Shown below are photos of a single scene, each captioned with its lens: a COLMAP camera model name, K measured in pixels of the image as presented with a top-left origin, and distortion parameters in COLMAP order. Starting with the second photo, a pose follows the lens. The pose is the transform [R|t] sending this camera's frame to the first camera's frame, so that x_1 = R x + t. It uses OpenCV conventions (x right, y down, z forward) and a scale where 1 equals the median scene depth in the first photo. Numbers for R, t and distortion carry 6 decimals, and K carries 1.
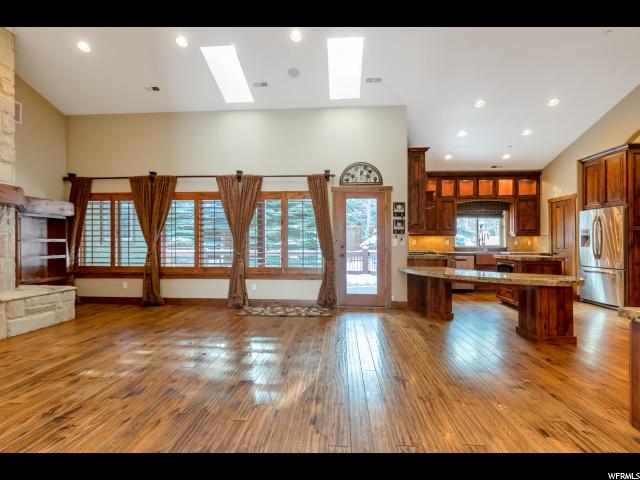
lens RADIAL K [[311.0, 0, 326.6], [0, 311.0, 238.6], [0, 0, 1]] dist [0.001684, -0.000929]
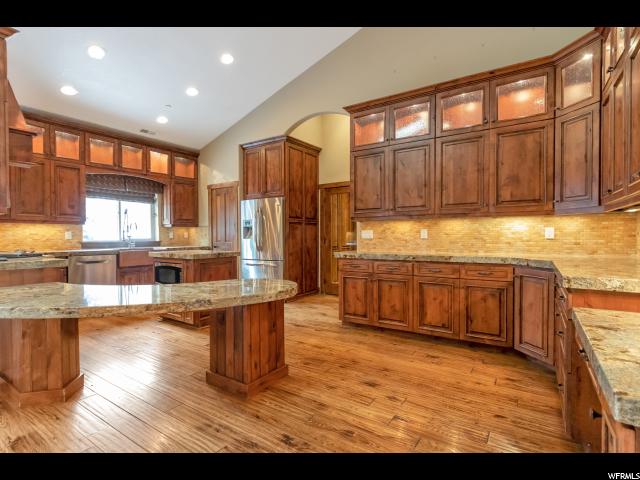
lens RADIAL K [[311.0, 0, 326.6], [0, 311.0, 238.6], [0, 0, 1]] dist [0.001684, -0.000929]
pose [[0.486899, -0.012367, 0.873371, 0.137385], [-0.005959, 0.999829, 0.017479, 0.008068], [-0.873438, -0.013715, 0.486742, 0.348974]]
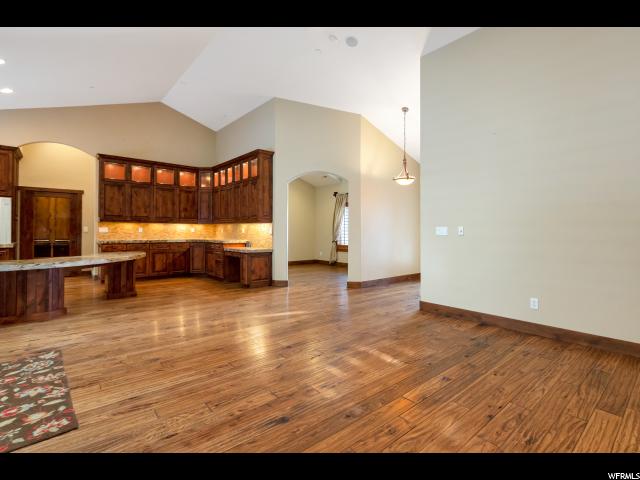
lens RADIAL K [[345.0, 0, 320.0], [0, 345.0, 240.0], [0, 0, 1]] dist [0.000828, -0.000093]
pose [[-0.700395, -0.022934, 0.713387, -0.652900], [-0.015110, 0.999736, 0.017305, 0.012791], [-0.713595, 0.001340, -0.700557, 0.910776]]
